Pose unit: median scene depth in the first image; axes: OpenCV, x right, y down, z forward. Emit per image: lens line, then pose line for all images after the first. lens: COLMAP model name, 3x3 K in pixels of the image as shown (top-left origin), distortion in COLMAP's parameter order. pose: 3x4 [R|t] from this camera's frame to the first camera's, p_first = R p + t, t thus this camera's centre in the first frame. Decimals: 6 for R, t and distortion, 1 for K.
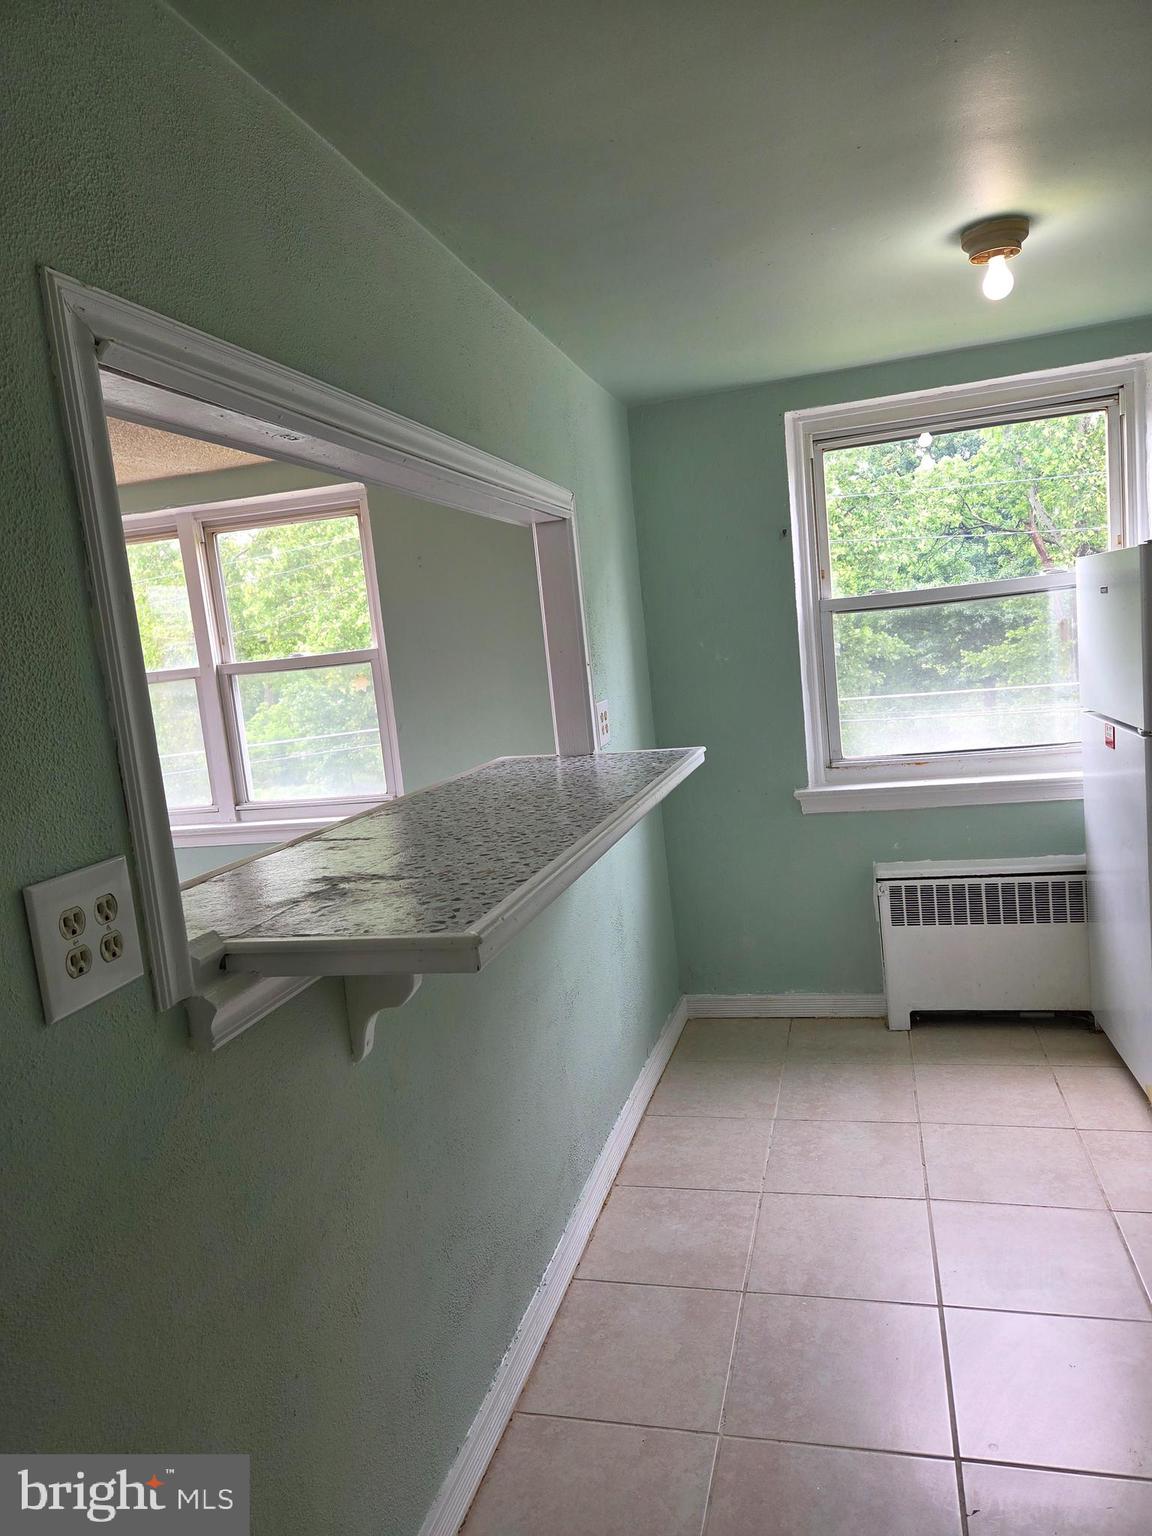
lens RADIAL K [[1041.3, 0, 576.0], [0, 1041.3, 768.0], [0, 0, 1]] dist [0.084780, -0.084517]
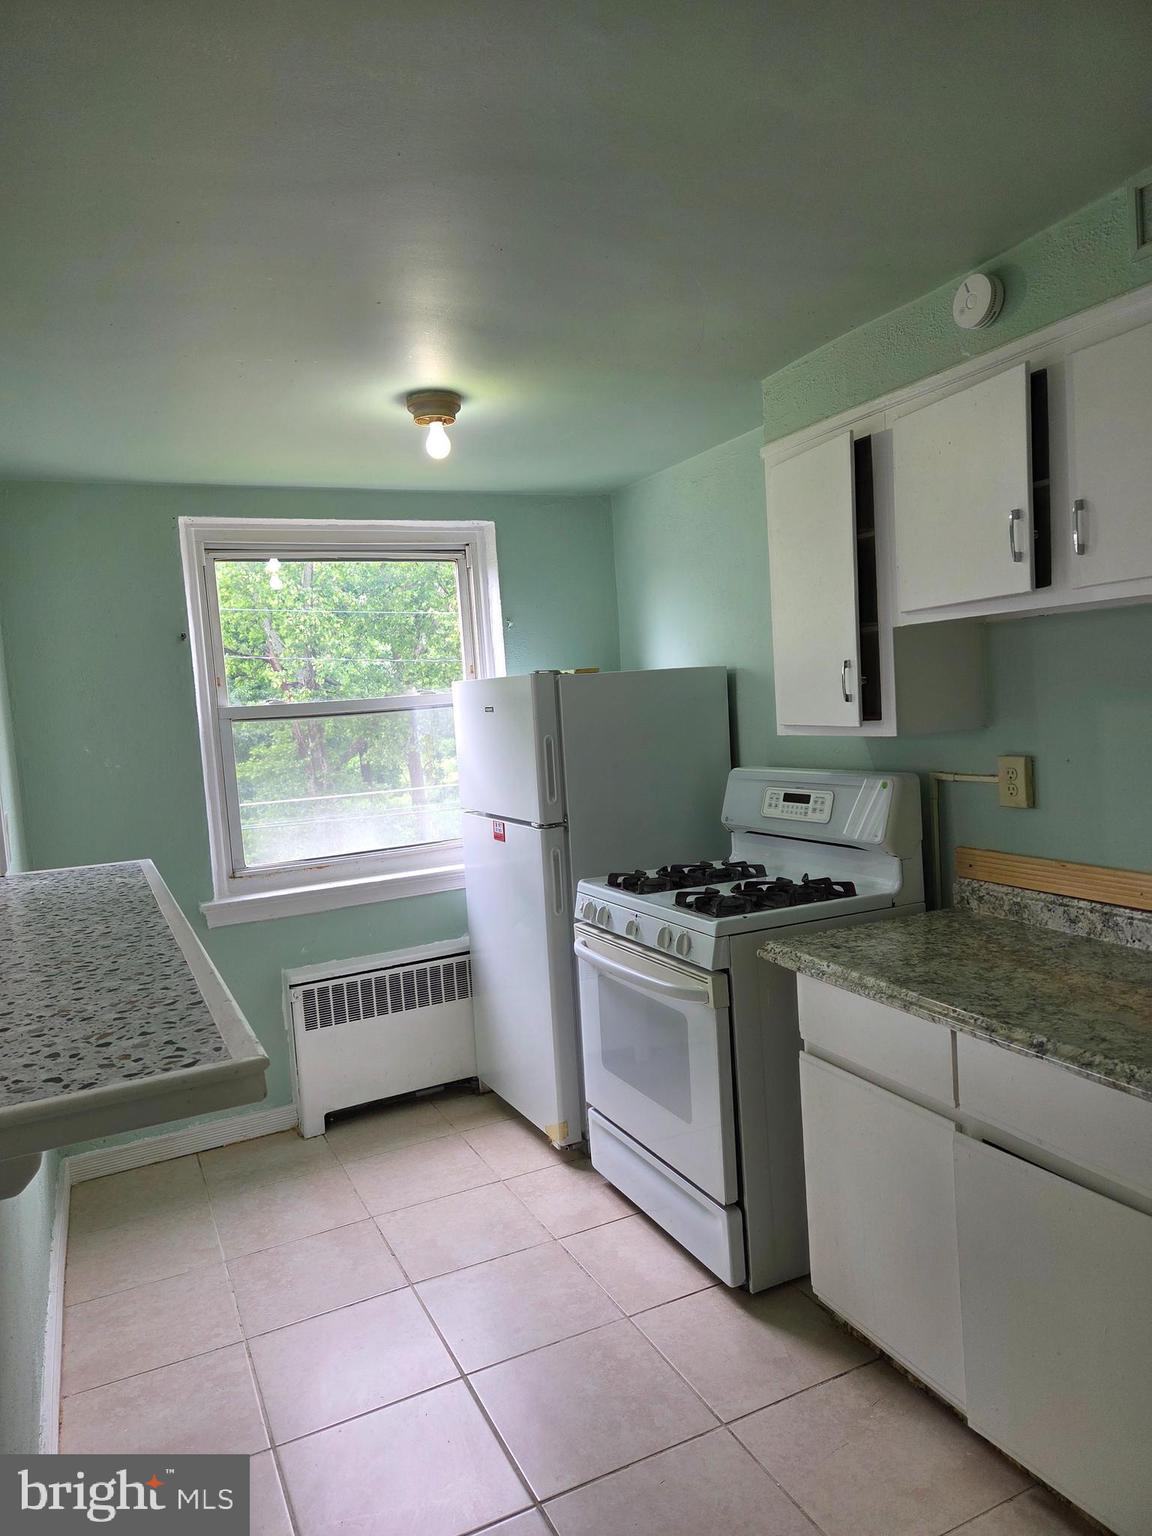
lens RADIAL K [[1041.3, 0, 576.0], [0, 1041.3, 768.0], [0, 0, 1]] dist [0.084780, -0.084517]
pose [[0.757526, 0.002672, 0.652799, -0.164935], [0.070141, 0.993870, -0.085461, 0.004598], [-0.649025, 0.110527, 0.752695, 0.047778]]
